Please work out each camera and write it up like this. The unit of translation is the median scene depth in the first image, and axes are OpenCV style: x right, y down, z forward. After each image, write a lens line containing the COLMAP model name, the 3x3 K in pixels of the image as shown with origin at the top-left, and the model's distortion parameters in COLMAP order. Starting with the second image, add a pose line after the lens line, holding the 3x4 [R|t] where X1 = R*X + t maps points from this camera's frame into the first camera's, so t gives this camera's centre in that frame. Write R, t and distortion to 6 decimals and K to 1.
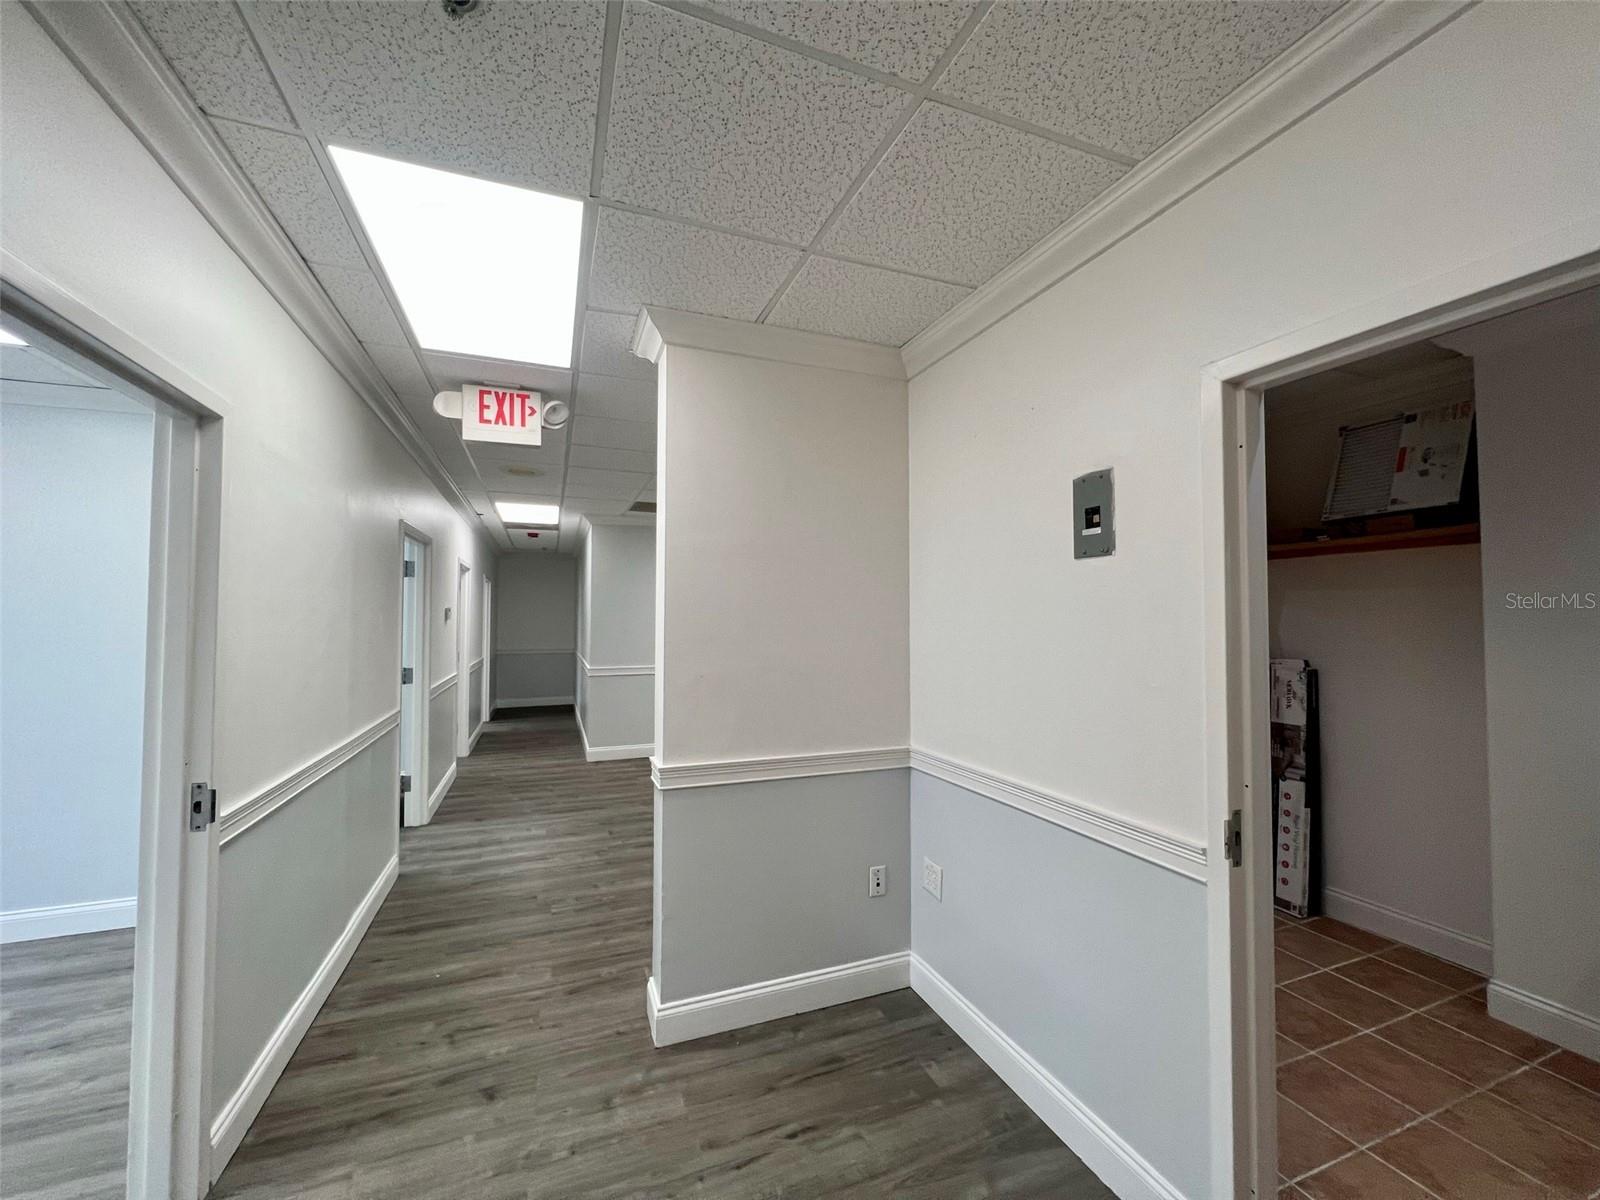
lens RADIAL K [[636.3, 0, 803.7], [0, 636.3, 599.6], [0, 0, 1]] dist [0.000781, -0.000461]
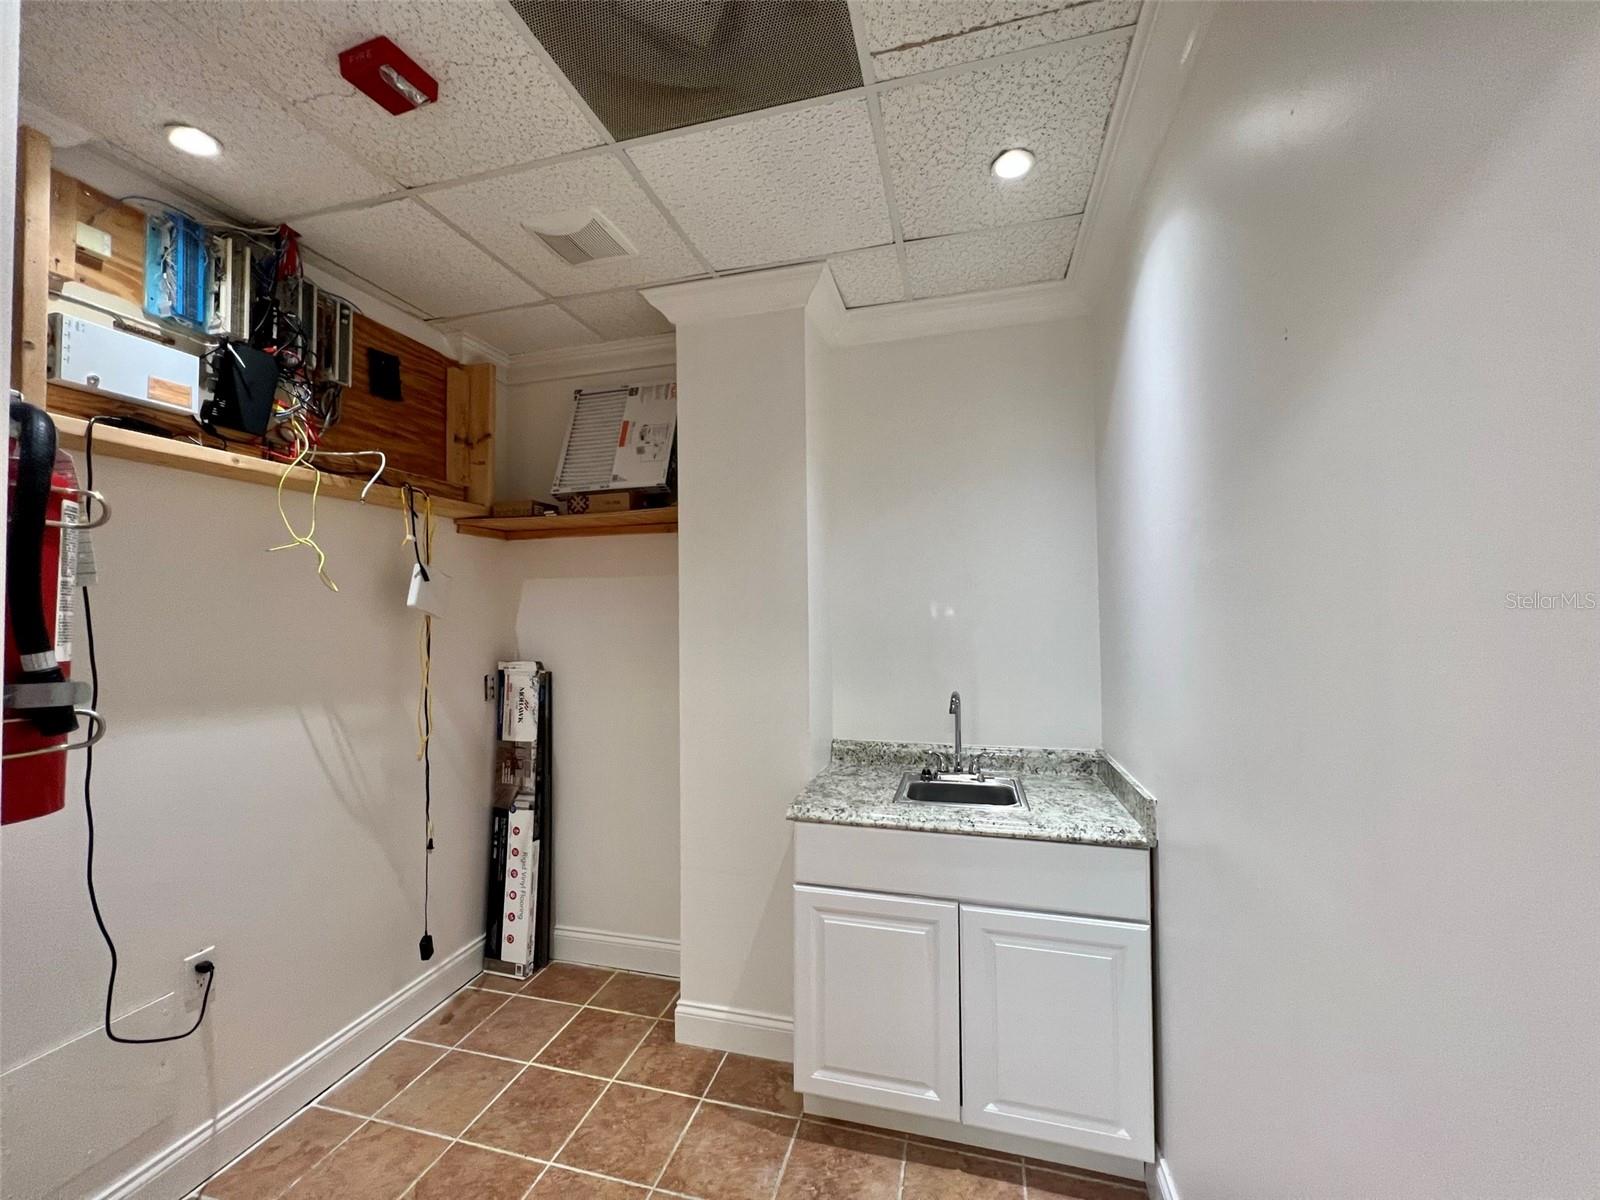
lens RADIAL K [[636.3, 0, 799.0], [0, 636.3, 596.5], [0, 0, 1]] dist [0.000781, -0.000461]
pose [[0.594403, 0.011322, 0.804087, 0.325812], [-0.014892, 0.999884, -0.003070, 0.007294], [-0.804029, -0.010150, 0.594503, 0.236334]]
